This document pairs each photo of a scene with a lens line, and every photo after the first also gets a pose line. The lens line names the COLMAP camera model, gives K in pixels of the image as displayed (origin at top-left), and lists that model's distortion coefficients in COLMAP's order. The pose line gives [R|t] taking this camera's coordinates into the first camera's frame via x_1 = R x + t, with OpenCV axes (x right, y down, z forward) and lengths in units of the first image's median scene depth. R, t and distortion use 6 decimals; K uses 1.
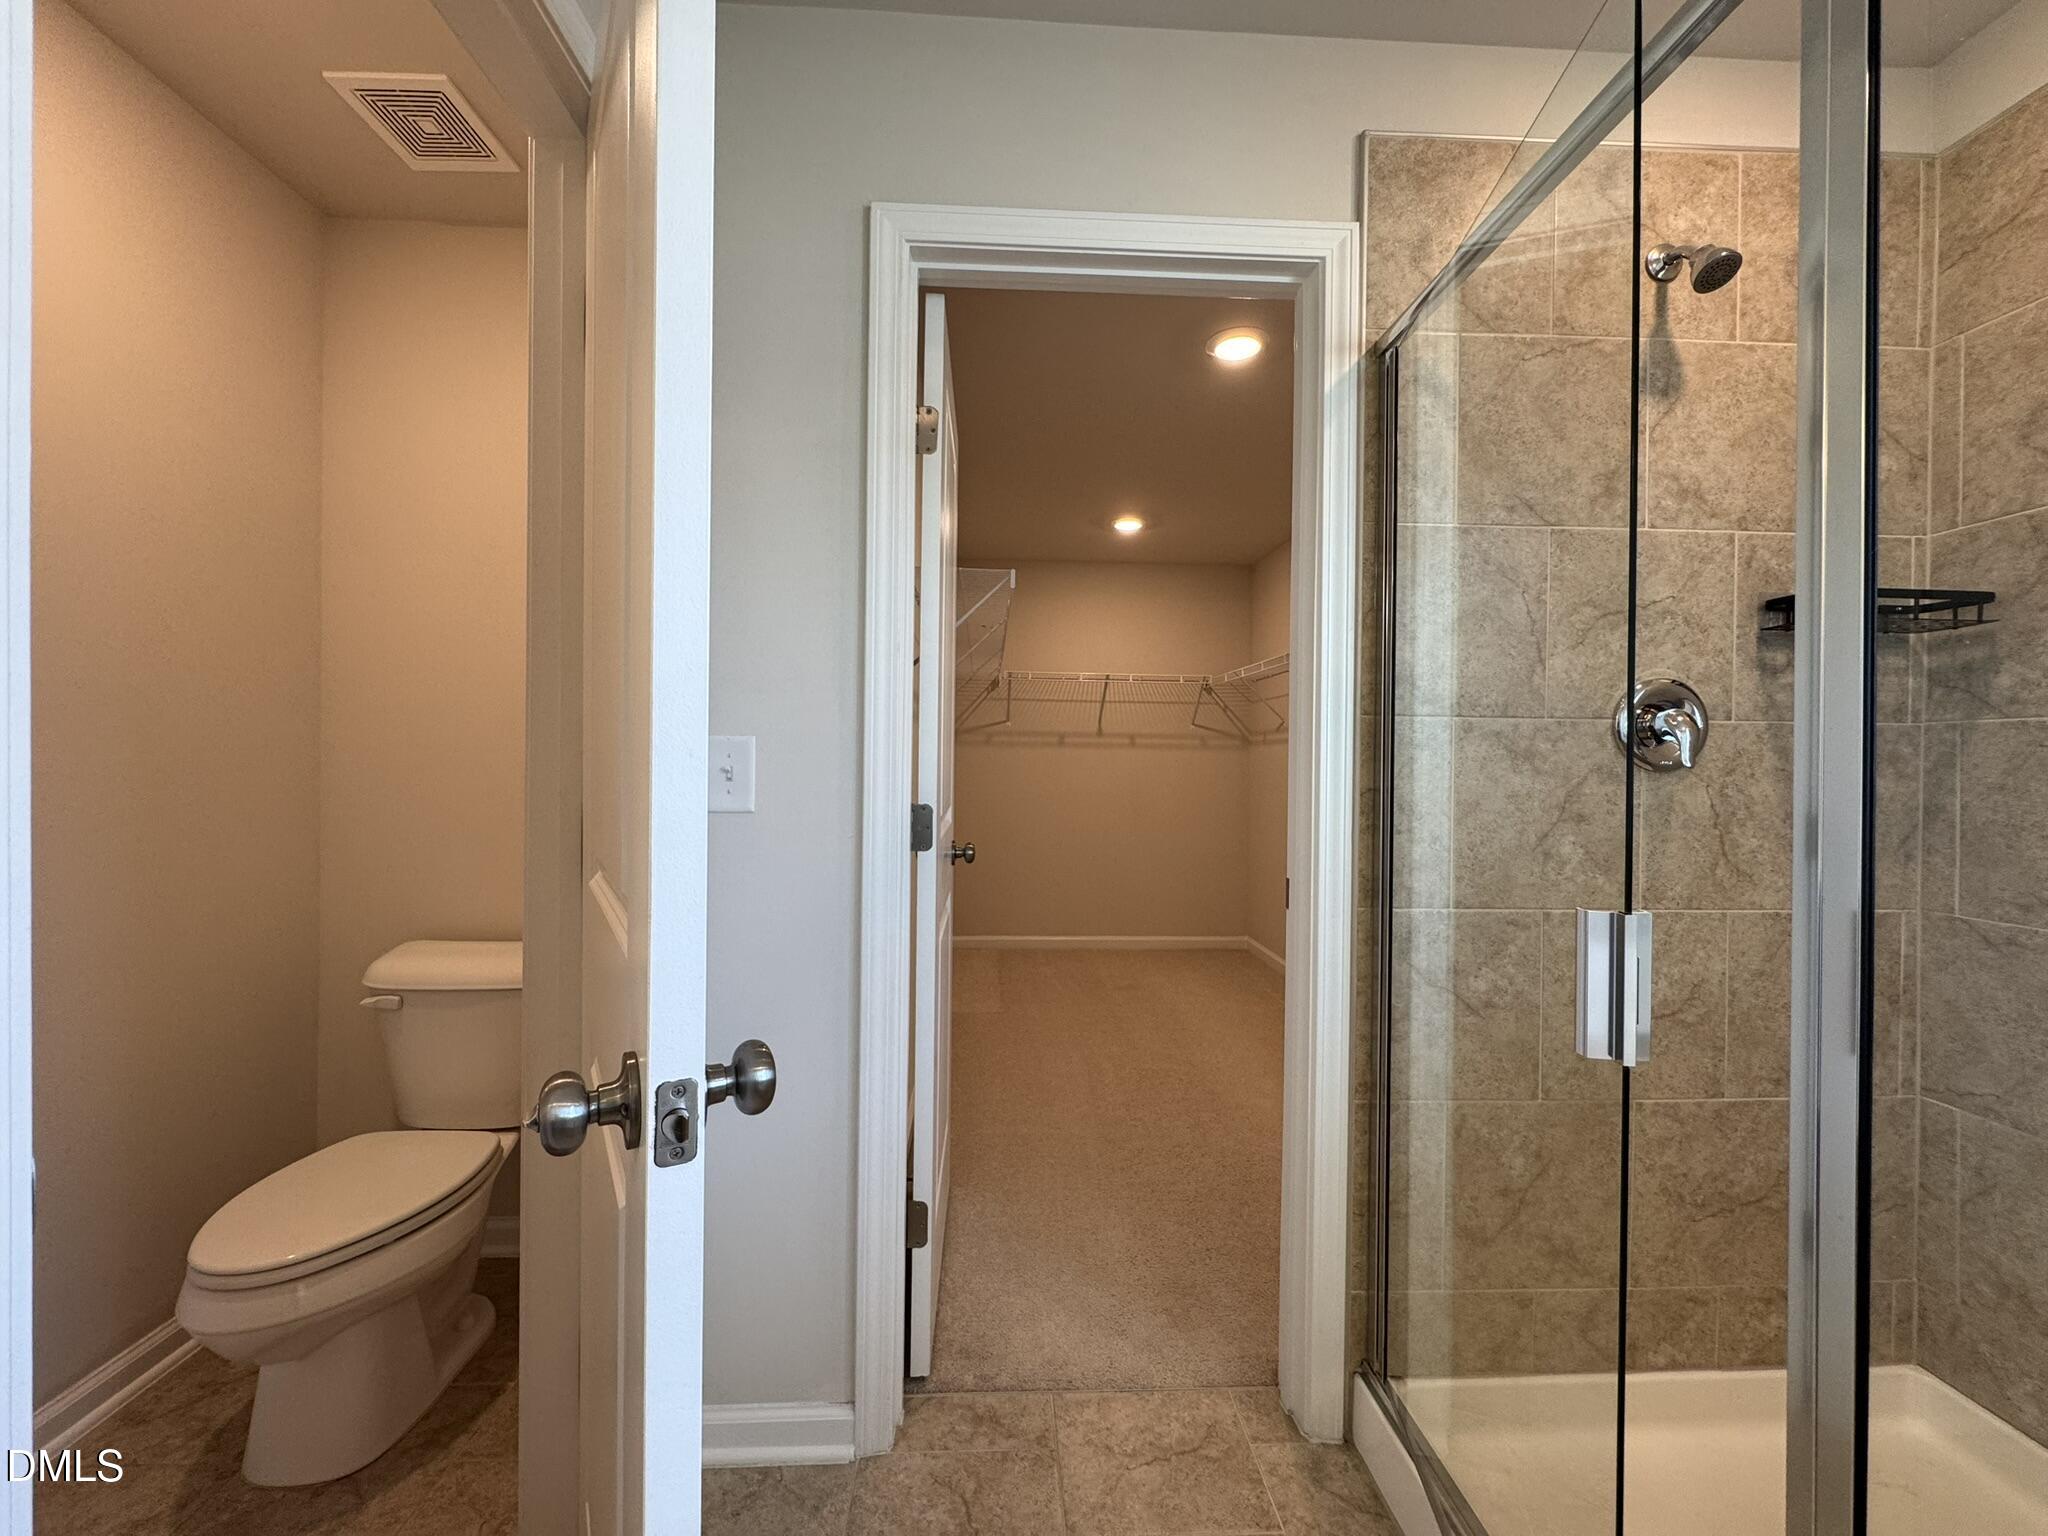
lens RADIAL K [[819.9, 0, 1028.0], [0, 819.9, 769.9], [0, 0, 1]] dist [-0.001102, -0.000214]
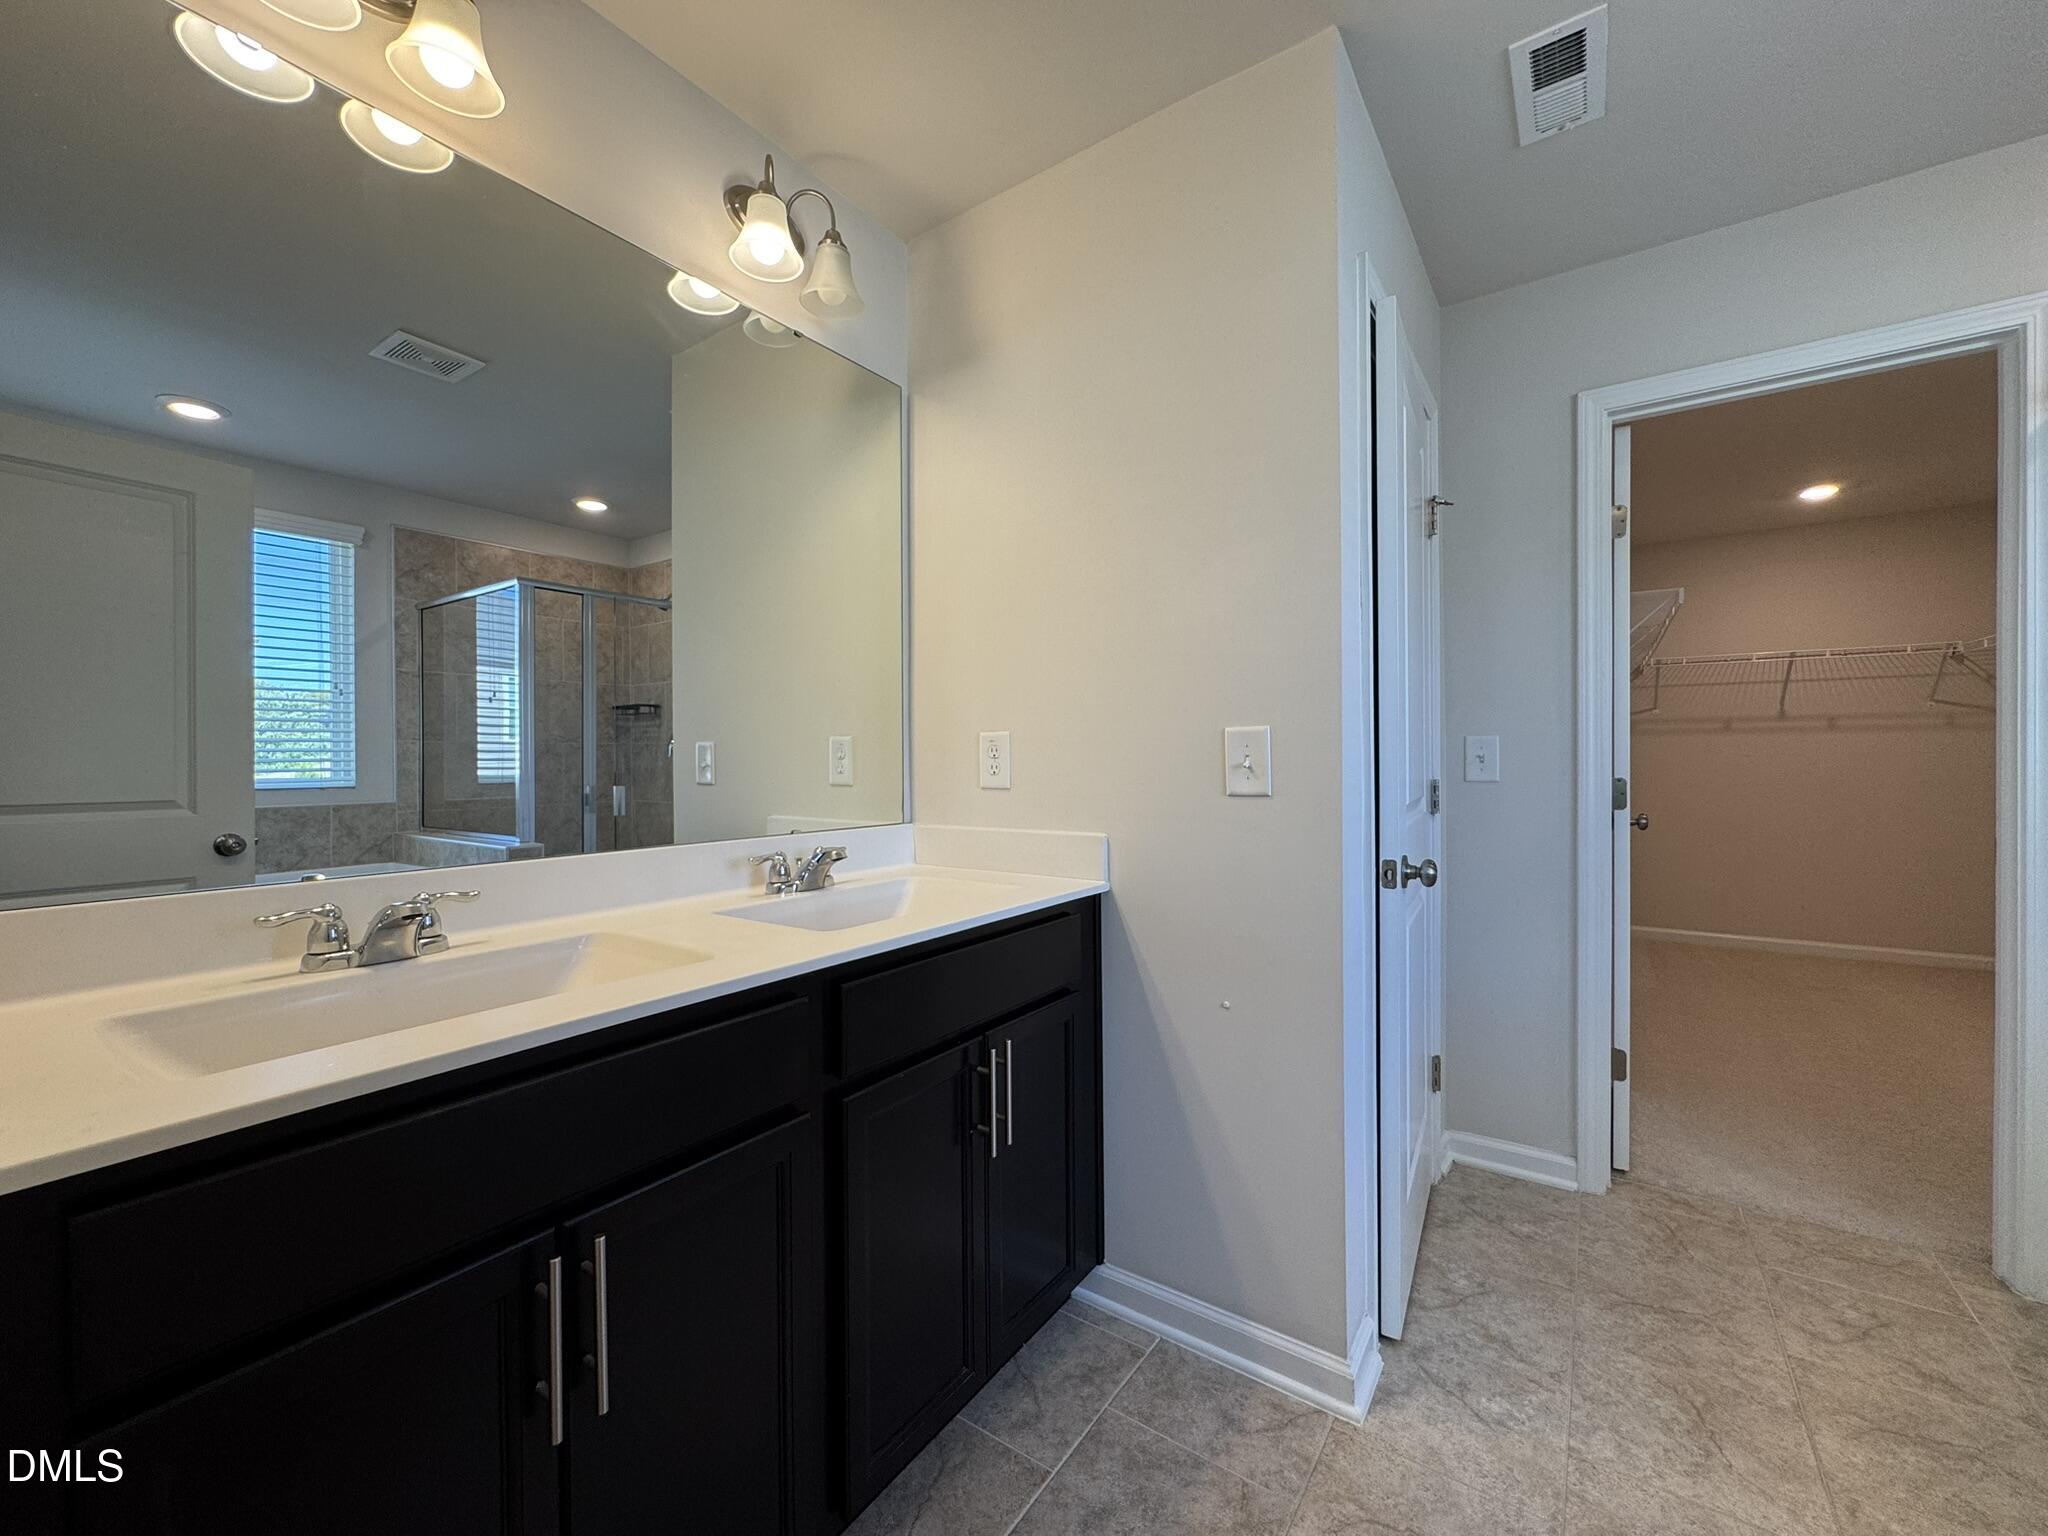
lens RADIAL K [[819.9, 0, 1028.0], [0, 819.9, 769.9], [0, 0, 1]] dist [-0.001102, -0.000214]
pose [[0.791202, -0.011747, -0.611443, -0.067109], [0.013856, 0.999903, -0.001279, 0.013995], [0.611399, -0.007460, 0.791288, -0.793494]]
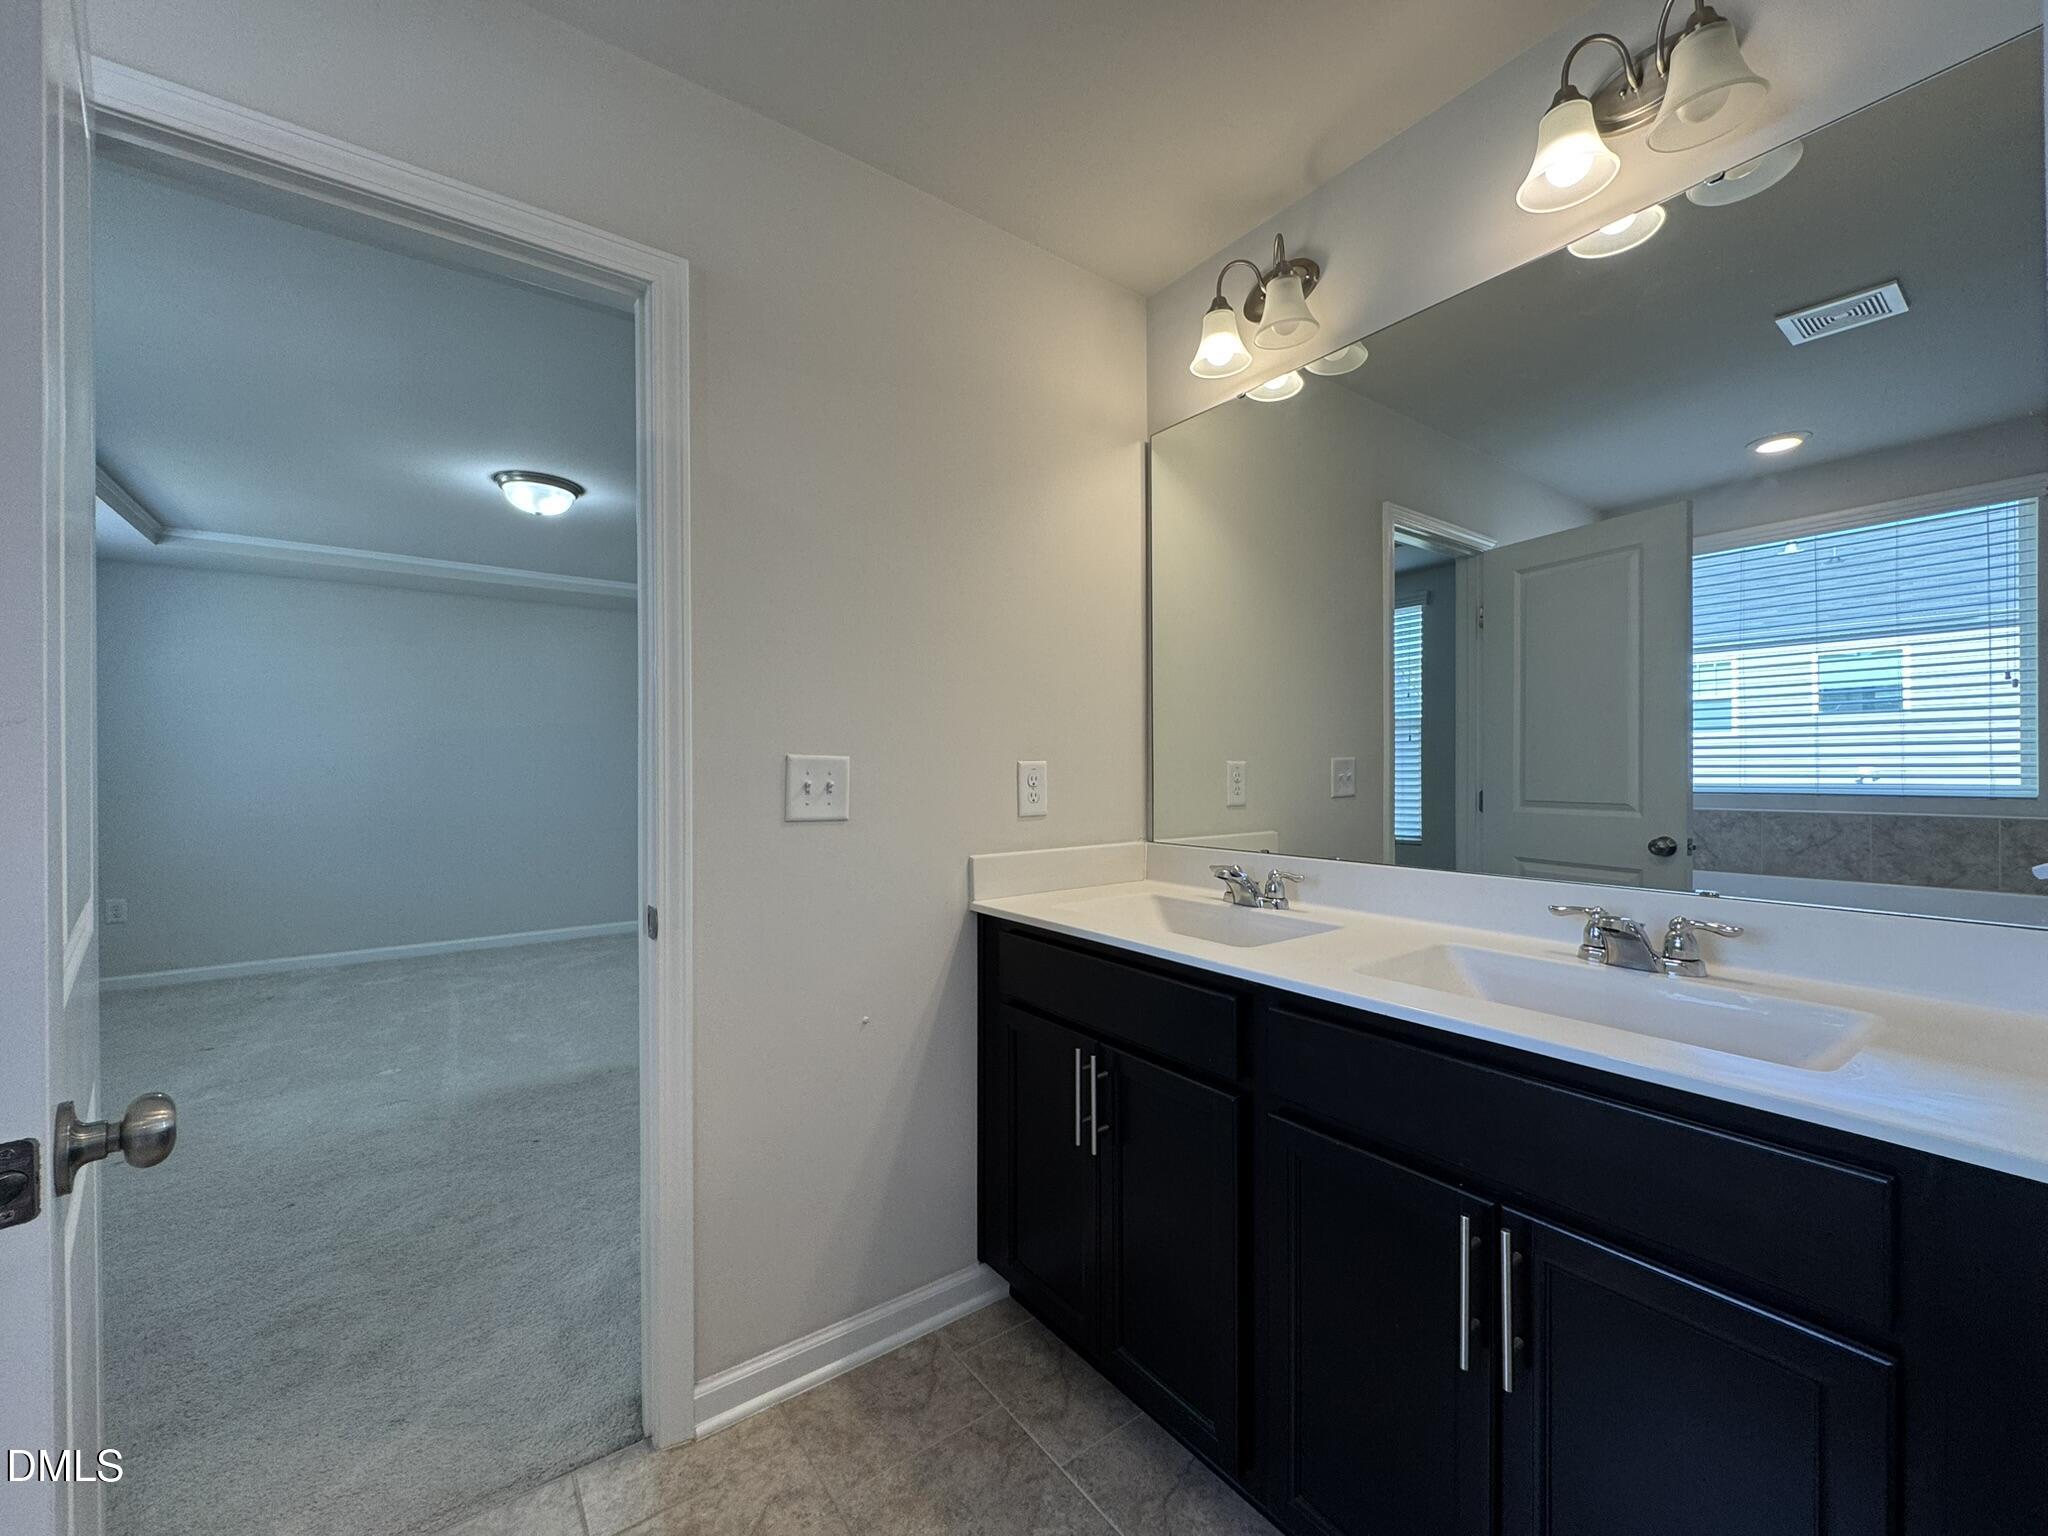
lens RADIAL K [[819.9, 0, 1028.0], [0, 819.9, 769.9], [0, 0, 1]] dist [-0.001102, -0.000214]
pose [[-0.832159, -0.009349, -0.554458, -0.019760], [-0.000846, 0.999878, -0.015590, -0.022029], [0.554536, -0.012504, -0.832066, 1.708651]]
